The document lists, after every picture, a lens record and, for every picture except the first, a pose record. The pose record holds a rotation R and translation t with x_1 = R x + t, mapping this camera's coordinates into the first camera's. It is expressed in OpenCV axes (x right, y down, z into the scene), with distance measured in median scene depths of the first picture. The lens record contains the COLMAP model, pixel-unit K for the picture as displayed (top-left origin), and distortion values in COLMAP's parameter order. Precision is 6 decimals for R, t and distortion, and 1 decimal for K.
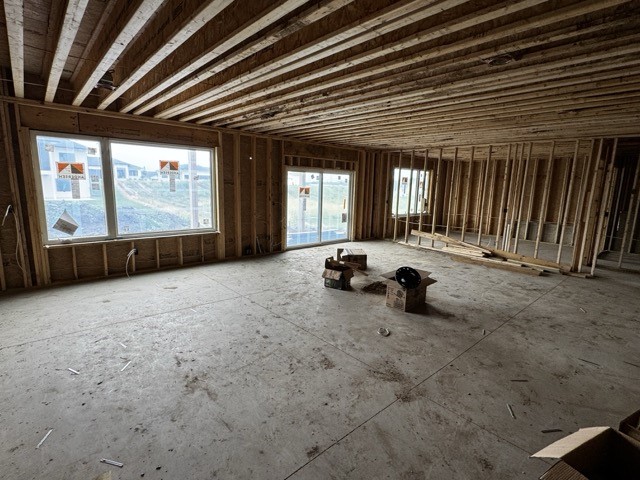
lens RADIAL K [[322.5, 0, 320.0], [0, 322.5, 240.0], [0, 0, 1]] dist [-0.001228, -0.000239]
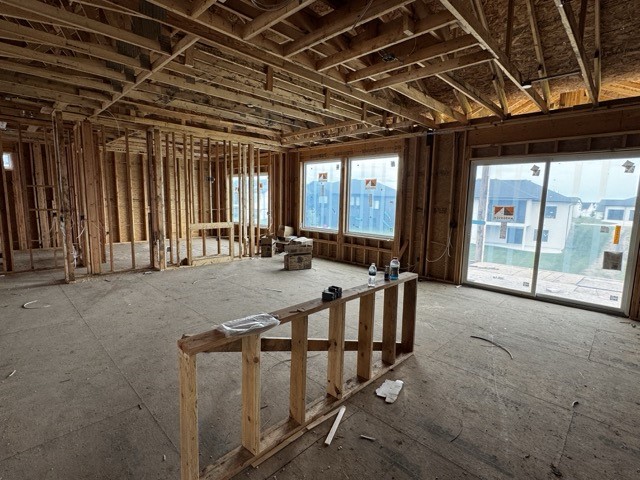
lens RADIAL K [[322.5, 0, 320.0], [0, 322.5, 240.0], [0, 0, 1]] dist [-0.001228, -0.000239]
pose [[0.073632, 0.112359, -0.990936, 0.660637], [-0.184446, 0.978025, 0.097190, -0.084533], [0.980081, 0.175618, 0.092738, 0.780875]]
